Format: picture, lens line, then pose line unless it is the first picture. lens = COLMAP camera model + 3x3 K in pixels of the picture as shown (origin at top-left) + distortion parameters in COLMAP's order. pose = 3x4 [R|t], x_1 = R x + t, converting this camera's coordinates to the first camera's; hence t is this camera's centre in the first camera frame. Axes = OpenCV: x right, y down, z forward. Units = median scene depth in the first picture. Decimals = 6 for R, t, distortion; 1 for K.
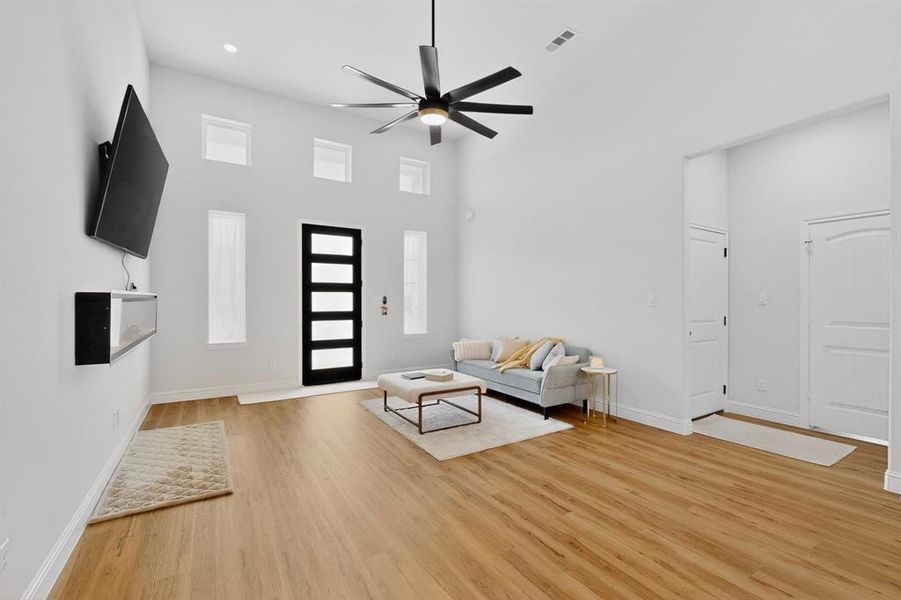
lens RADIAL K [[393.5, 0, 450.3], [0, 393.5, 302.7], [0, 0, 1]] dist [0.002215, 0.000632]
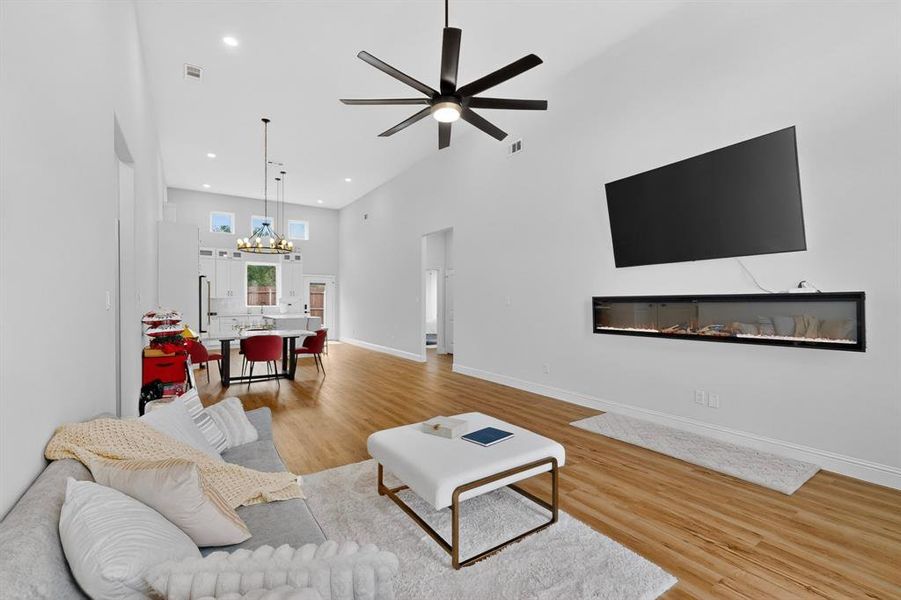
lens RADIAL K [[393.5, 0, 450.3], [0, 393.5, 302.7], [0, 0, 1]] dist [0.002215, 0.000632]
pose [[-0.999331, 0.000721, -0.036568, -0.013313], [0.000408, 0.999963, 0.008577, -0.009832], [0.036573, 0.008556, -0.999294, 1.562182]]
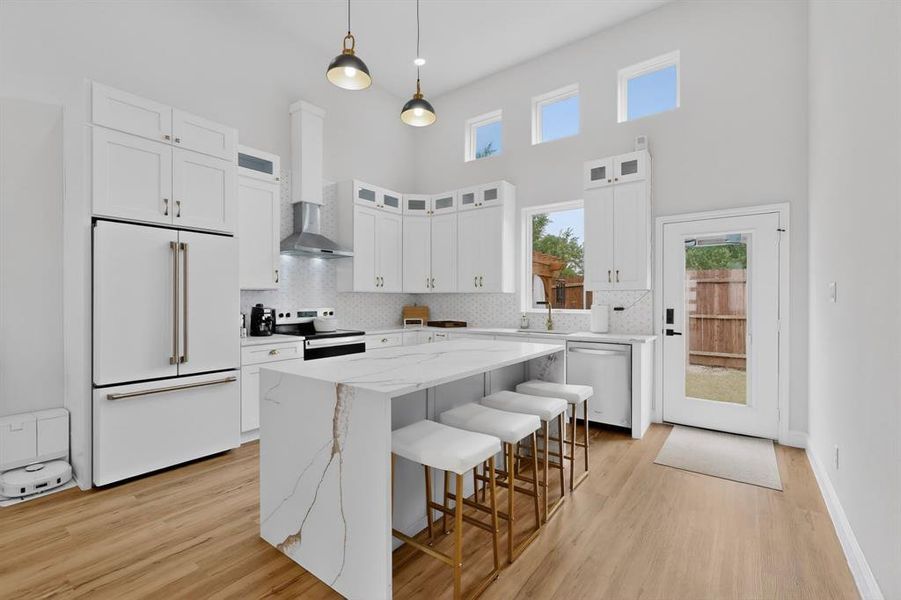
lens RADIAL K [[391.7, 0, 451.6], [0, 391.7, 300.7], [0, 0, 1]] dist [0.000171, -0.000019]
pose [[-0.363495, 0.000324, 0.931596, 0.257861], [0.003748, 0.999992, 0.001114, 0.005242], [-0.931589, 0.003897, -0.363493, -0.506342]]
